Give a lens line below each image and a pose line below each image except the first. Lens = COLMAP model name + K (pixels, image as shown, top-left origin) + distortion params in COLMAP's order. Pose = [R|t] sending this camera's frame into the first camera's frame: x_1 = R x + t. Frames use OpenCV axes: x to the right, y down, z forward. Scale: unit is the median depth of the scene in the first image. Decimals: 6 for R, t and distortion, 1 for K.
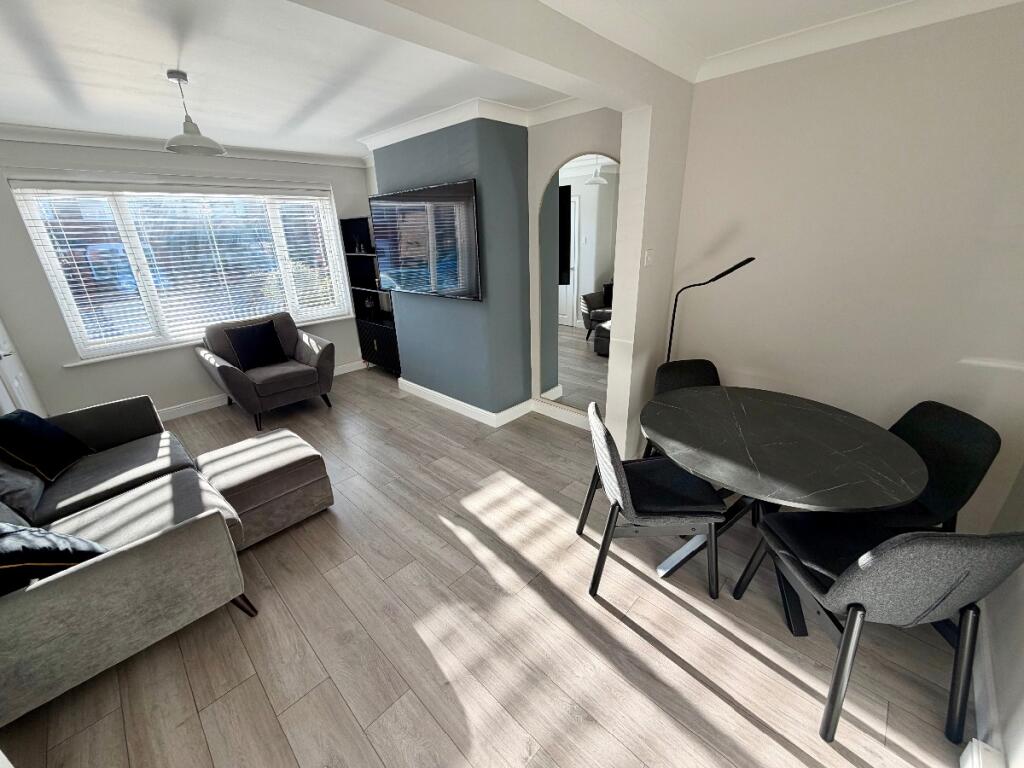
lens RADIAL K [[408.1, 0, 509.1], [0, 408.1, 385.9], [0, 0, 1]] dist [0.001258, 0.000568]
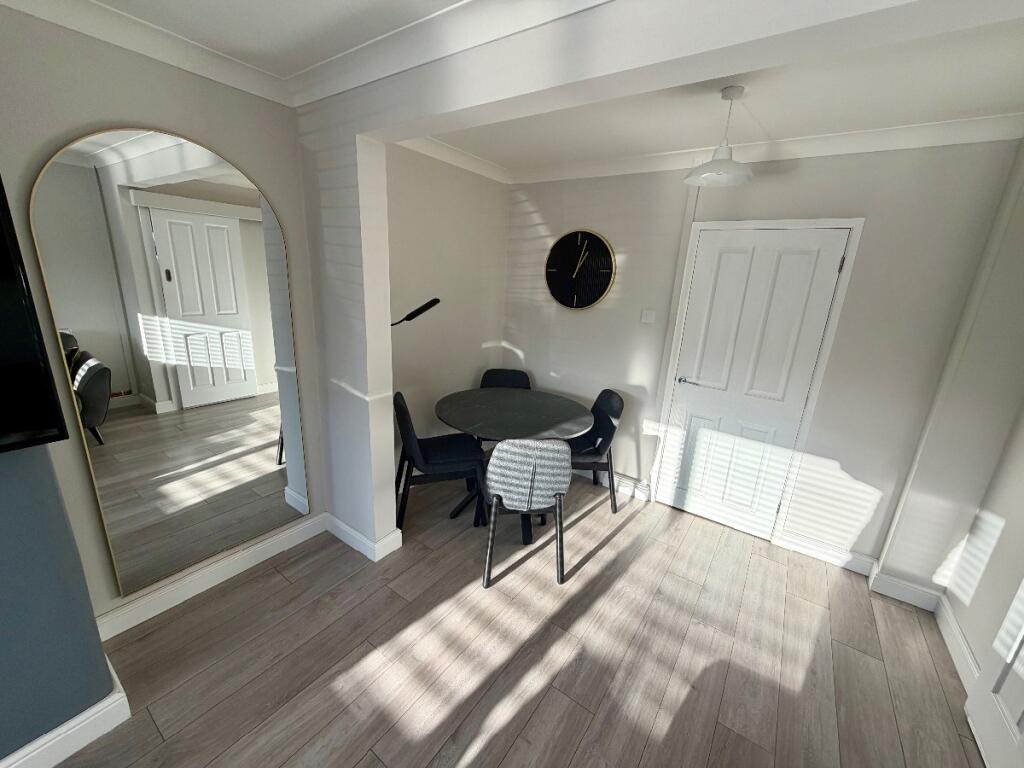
lens RADIAL K [[408.1, 0, 509.1], [0, 408.1, 385.9], [0, 0, 1]] dist [0.001258, 0.000568]
pose [[-0.144982, -0.242712, 0.959204, -0.750030], [0.303400, 0.911838, 0.276585, -0.372700], [-0.941769, 0.331123, -0.058561, 1.011869]]
